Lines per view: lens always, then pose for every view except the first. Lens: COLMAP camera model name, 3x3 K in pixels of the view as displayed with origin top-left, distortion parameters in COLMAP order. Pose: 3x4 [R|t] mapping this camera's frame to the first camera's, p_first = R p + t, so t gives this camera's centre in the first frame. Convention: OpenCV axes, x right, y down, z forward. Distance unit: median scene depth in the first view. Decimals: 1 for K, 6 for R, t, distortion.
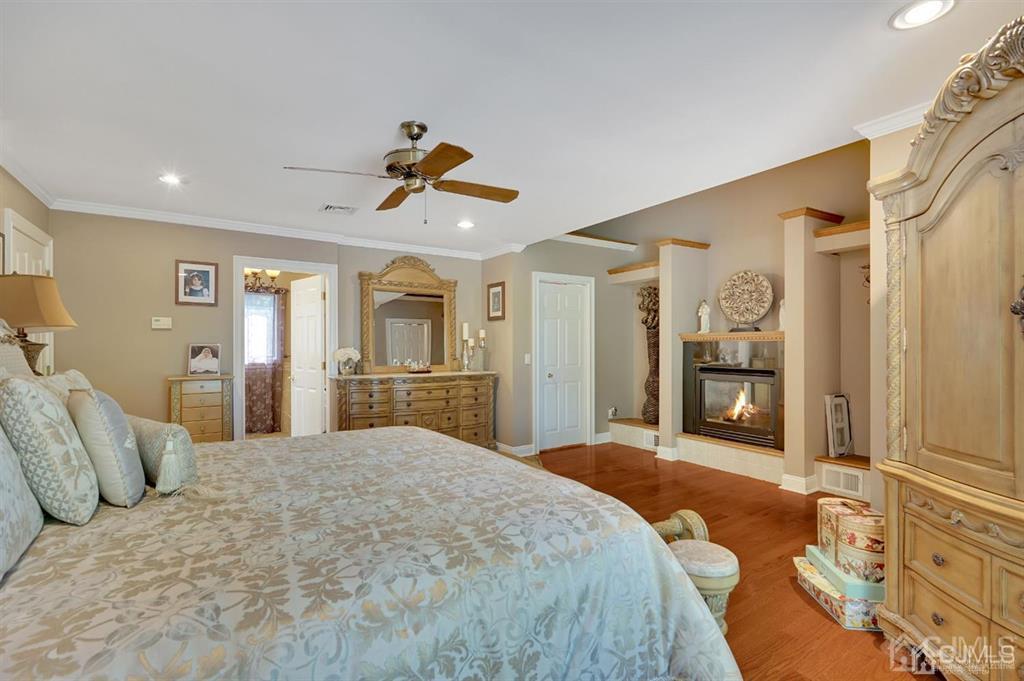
lens RADIAL K [[475.1, 0, 511.9], [0, 475.1, 343.7], [0, 0, 1]] dist [-0.002402, 0.000373]
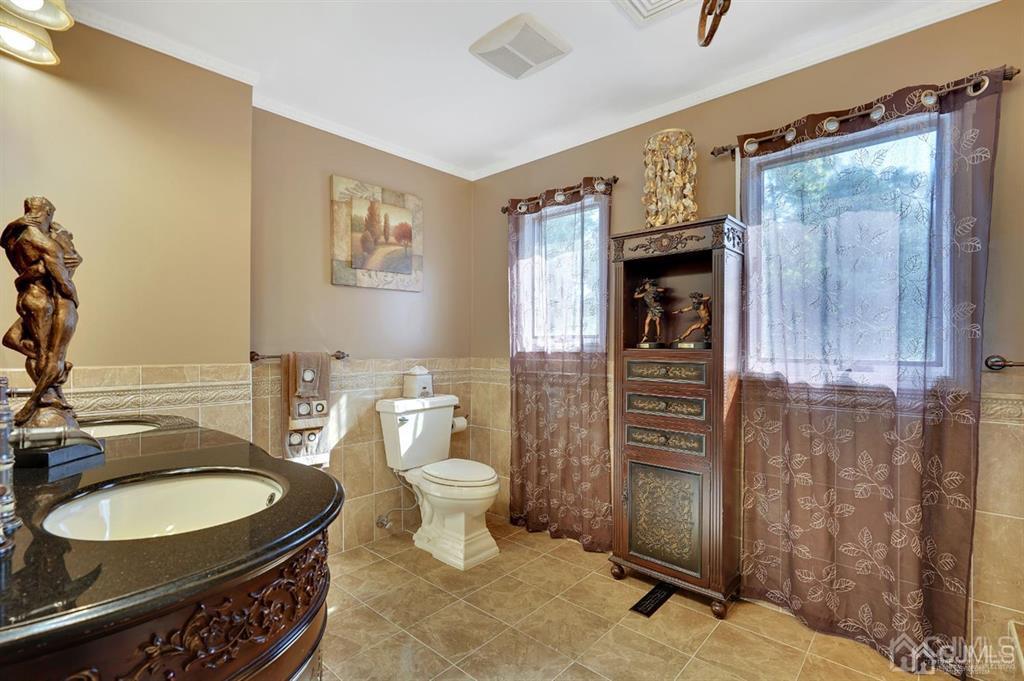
lens RADIAL K [[475.1, 0, 509.9], [0, 475.1, 345.9], [0, 0, 1]] dist [-0.002402, 0.000373]
pose [[0.271018, 0.002577, -0.962571, -0.324643], [-0.000289, 0.999997, 0.002596, 0.017463], [0.962574, -0.000425, 0.271018, 0.724641]]
